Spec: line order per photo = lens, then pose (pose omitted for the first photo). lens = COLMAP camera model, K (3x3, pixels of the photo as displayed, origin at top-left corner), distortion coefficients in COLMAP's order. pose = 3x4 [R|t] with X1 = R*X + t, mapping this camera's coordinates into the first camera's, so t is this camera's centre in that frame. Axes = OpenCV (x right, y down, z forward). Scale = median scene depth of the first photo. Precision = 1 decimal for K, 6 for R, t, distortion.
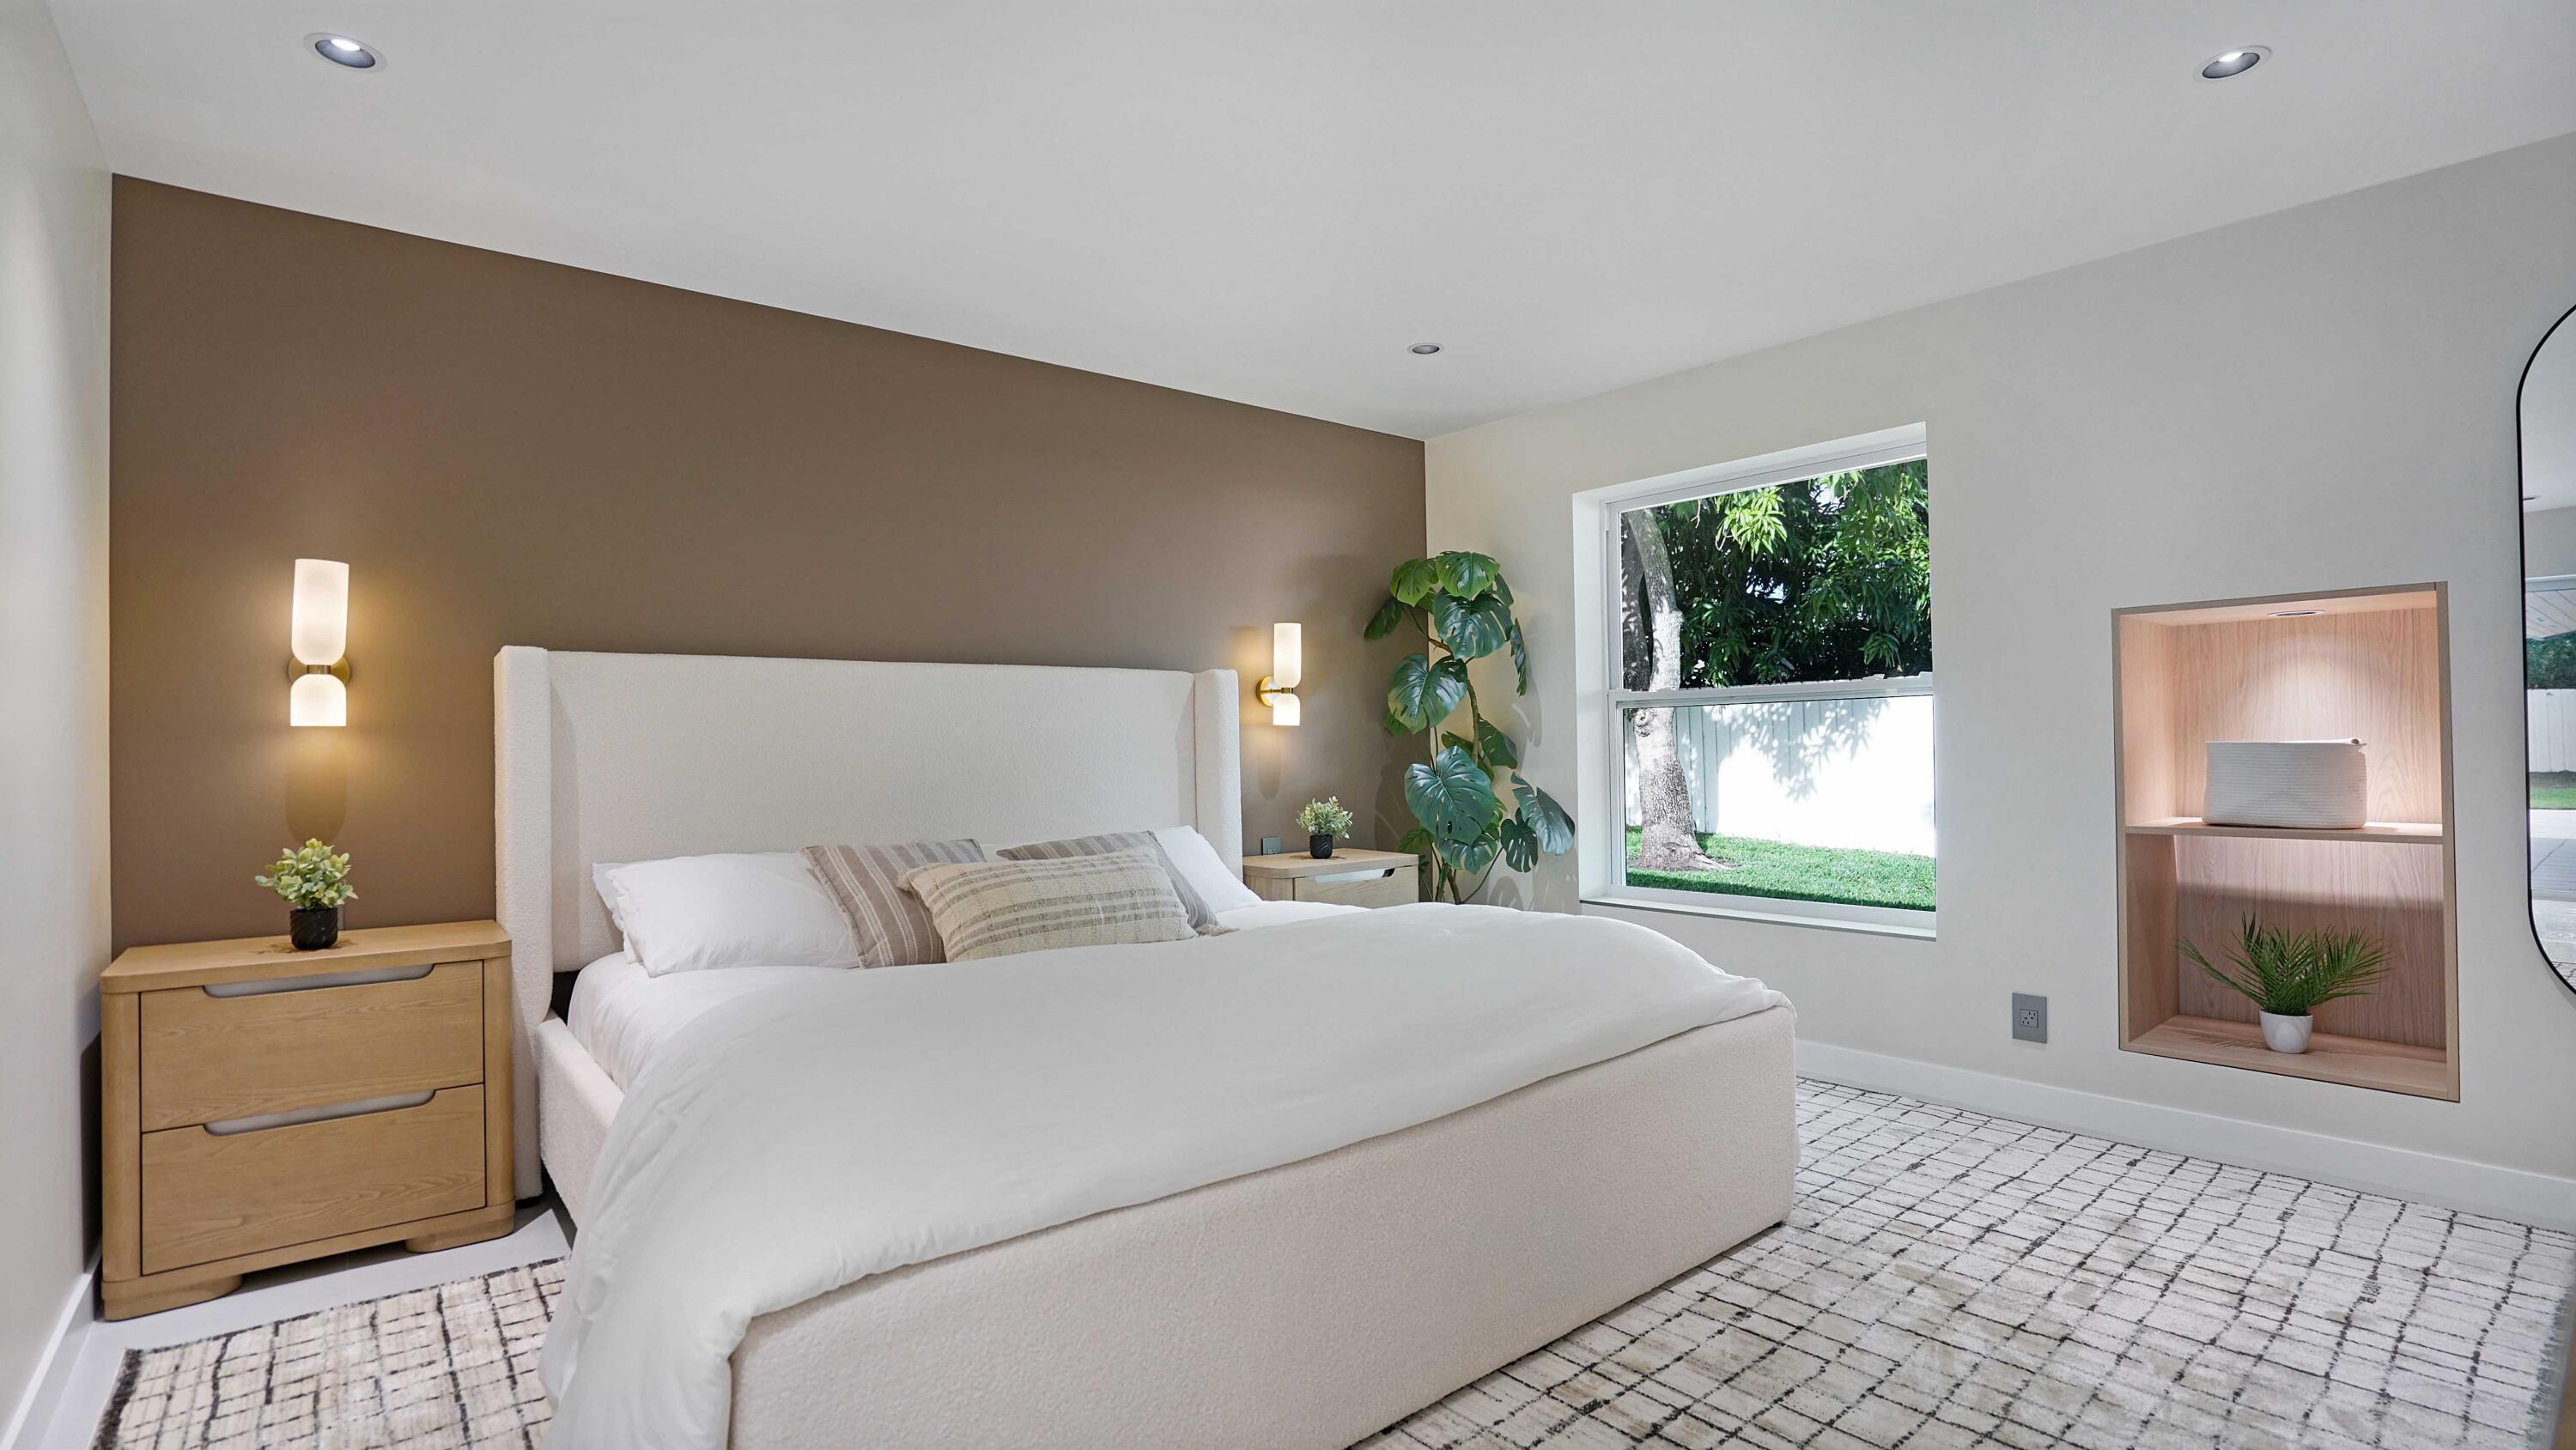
lens RADIAL K [[1184.7, 0, 1284.3], [0, 1184.7, 737.6], [0, 0, 1]] dist [-0.004353, 0.000952]
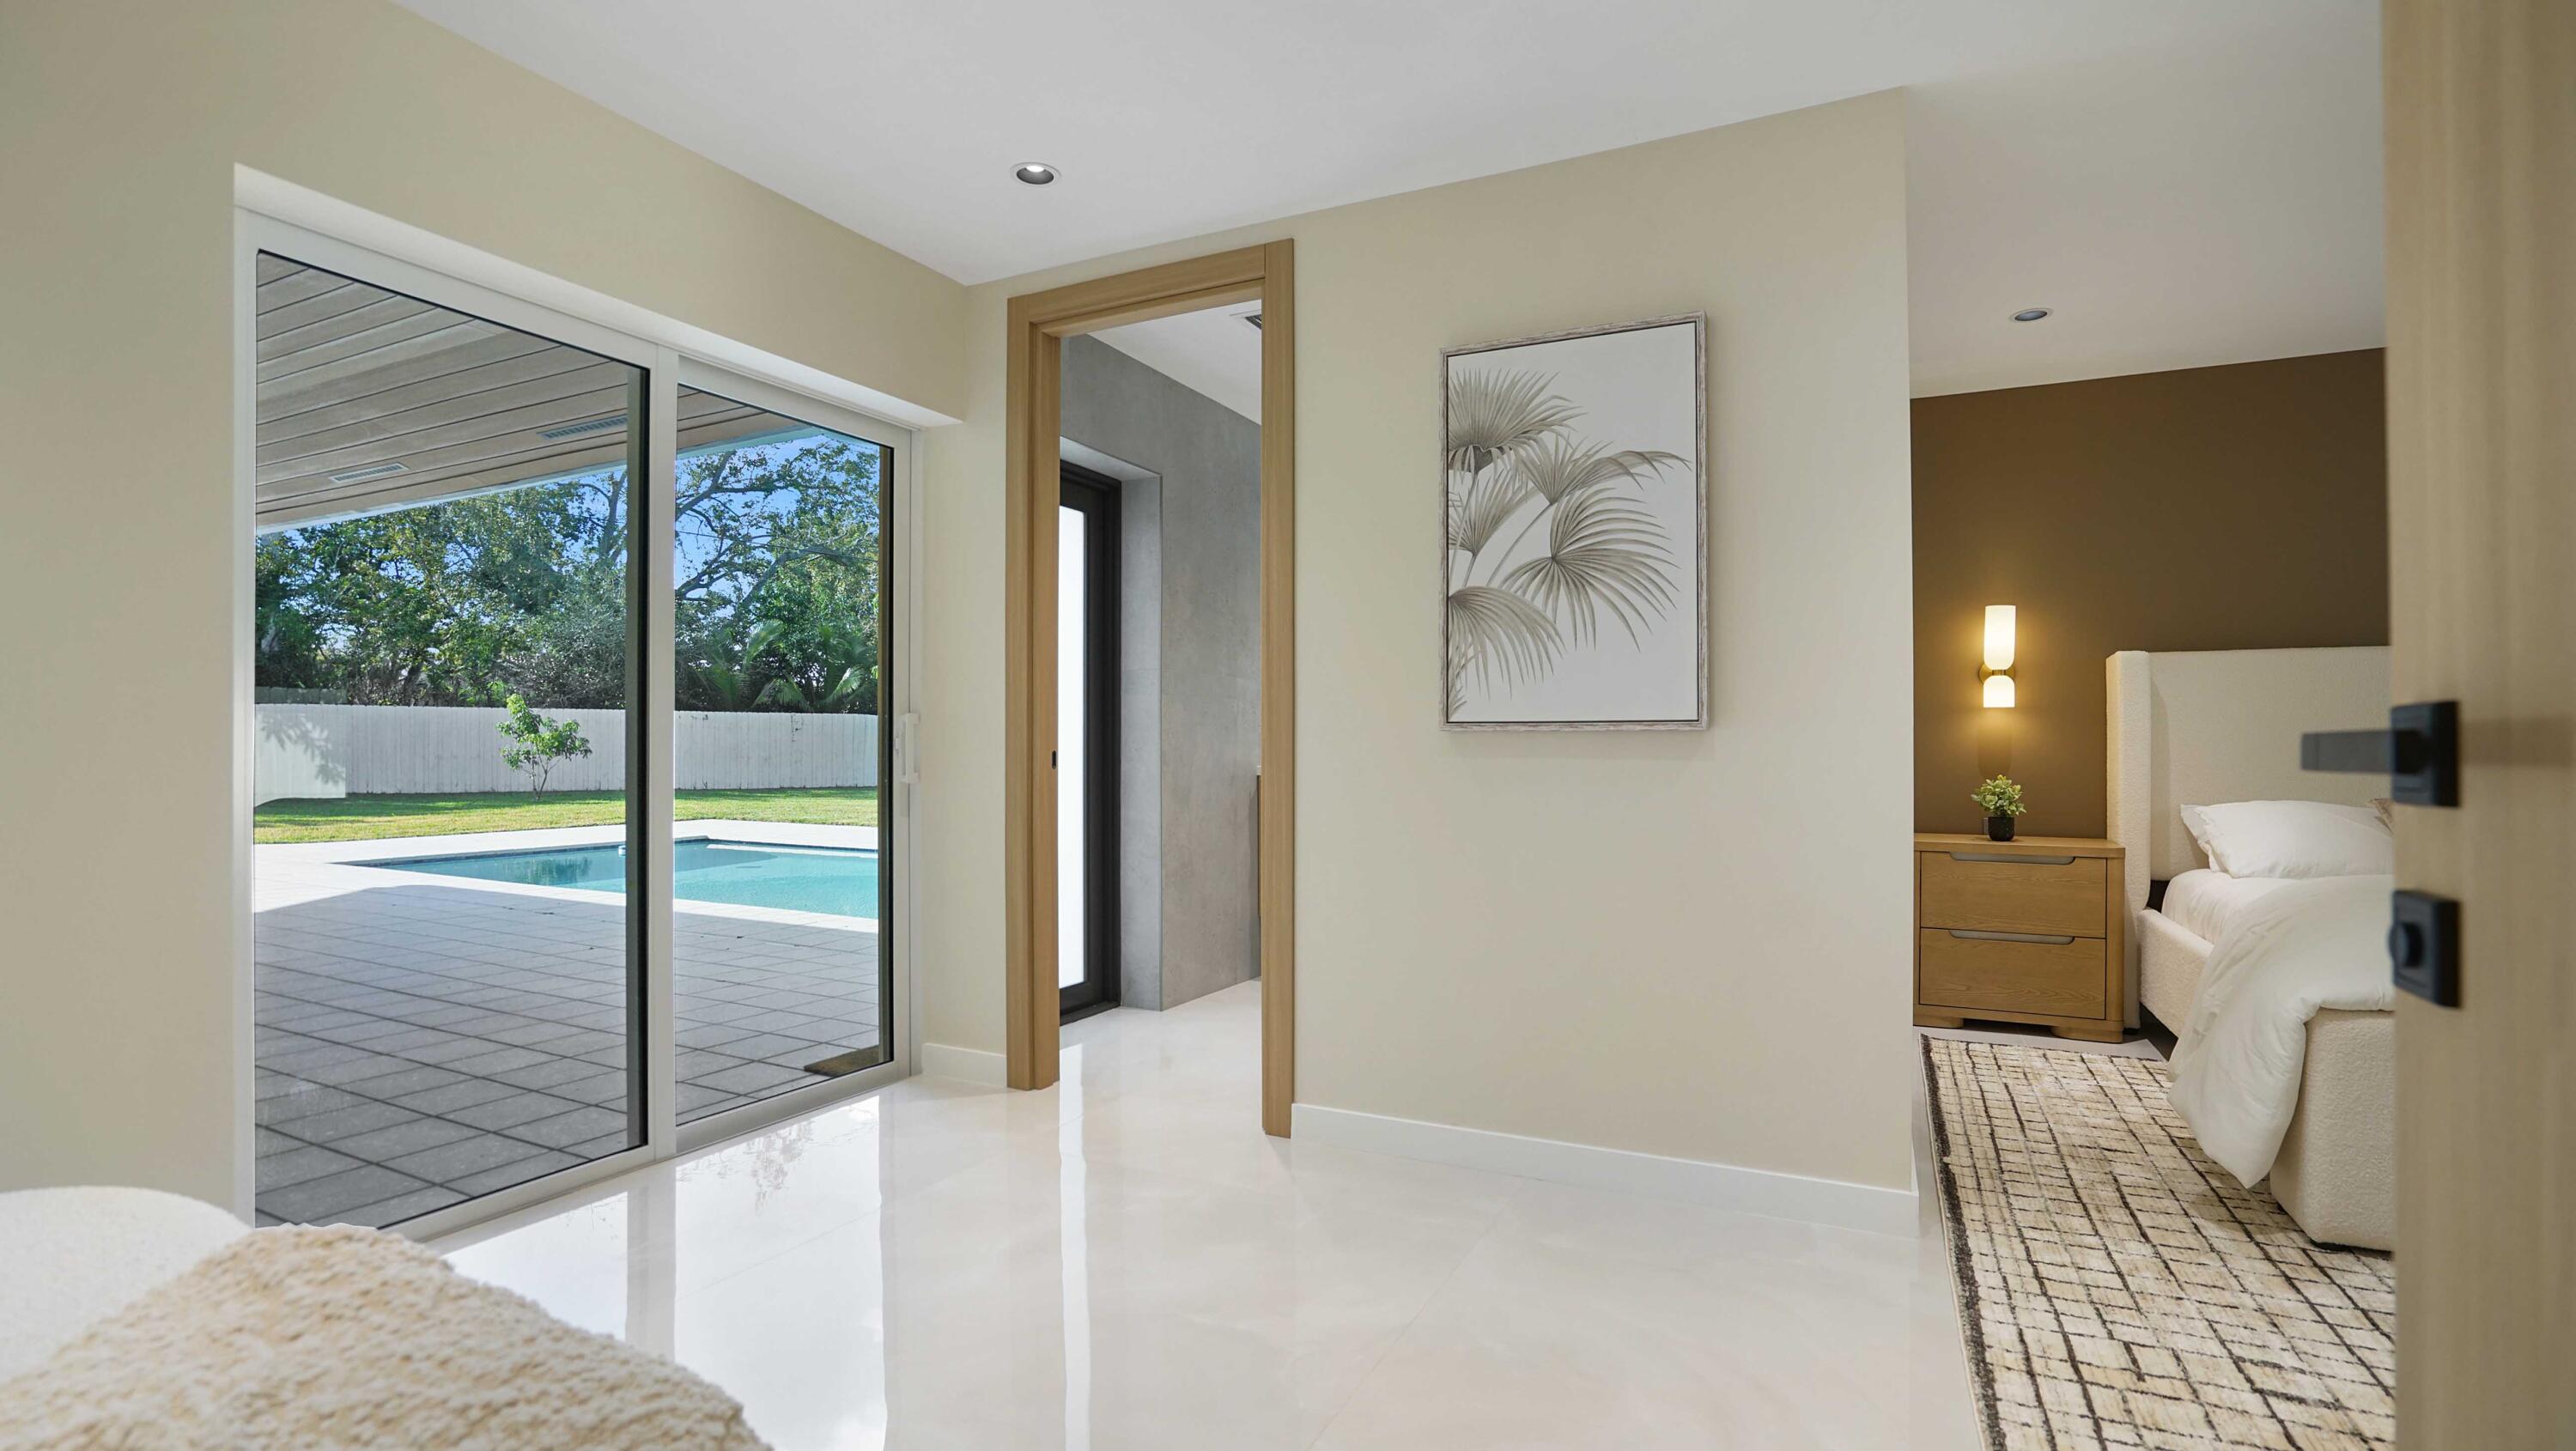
lens RADIAL K [[1184.8, 0, 1275.3], [0, 1184.8, 751.1], [0, 0, 1]] dist [-0.004353, 0.000952]
pose [[0.411351, 0.012442, -0.911392, 0.263369], [0.003670, 0.999876, 0.015306, 0.022014], [0.911470, -0.009640, 0.411255, -0.588218]]
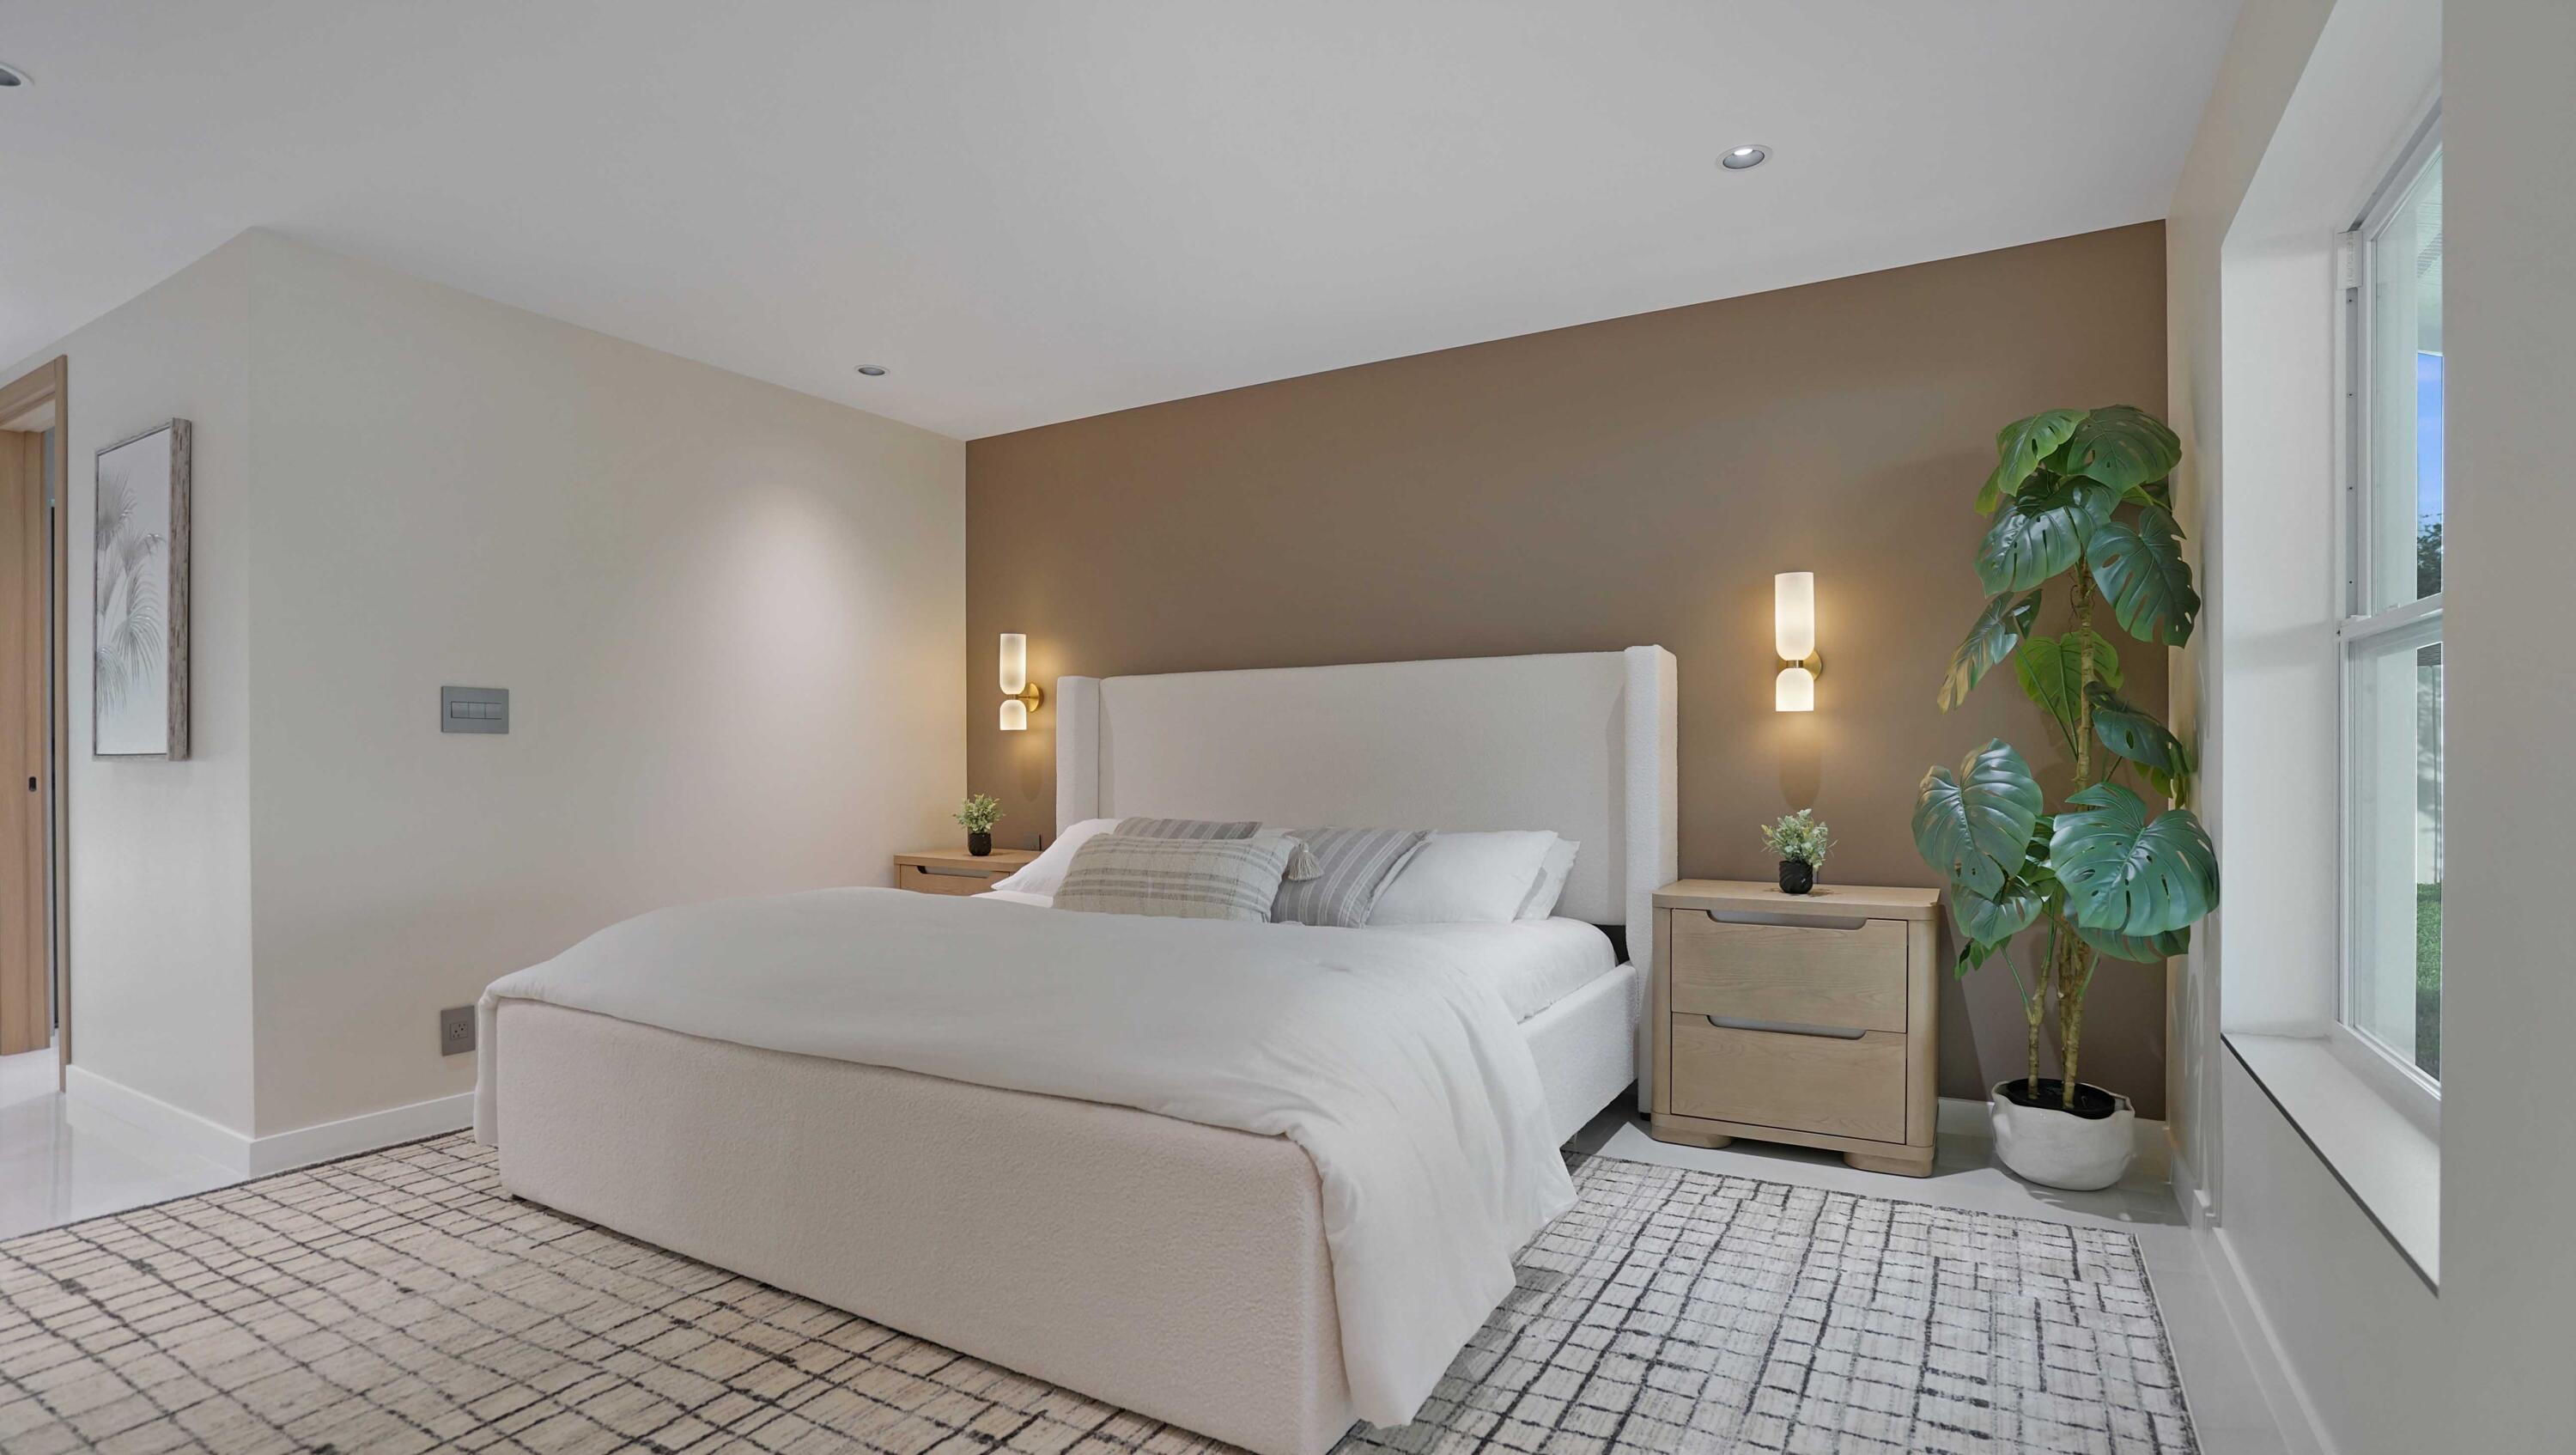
lens RADIAL K [[1174.6, 0, 1288.0], [0, 1174.6, 748.4], [0, 0, 1]] dist [-0.021392, 0.000073]
pose [[0.347563, 0.010048, -0.937603, 0.127671], [0.016448, 0.999723, 0.016810, -0.000636], [0.937512, -0.021264, 0.347301, 0.096756]]
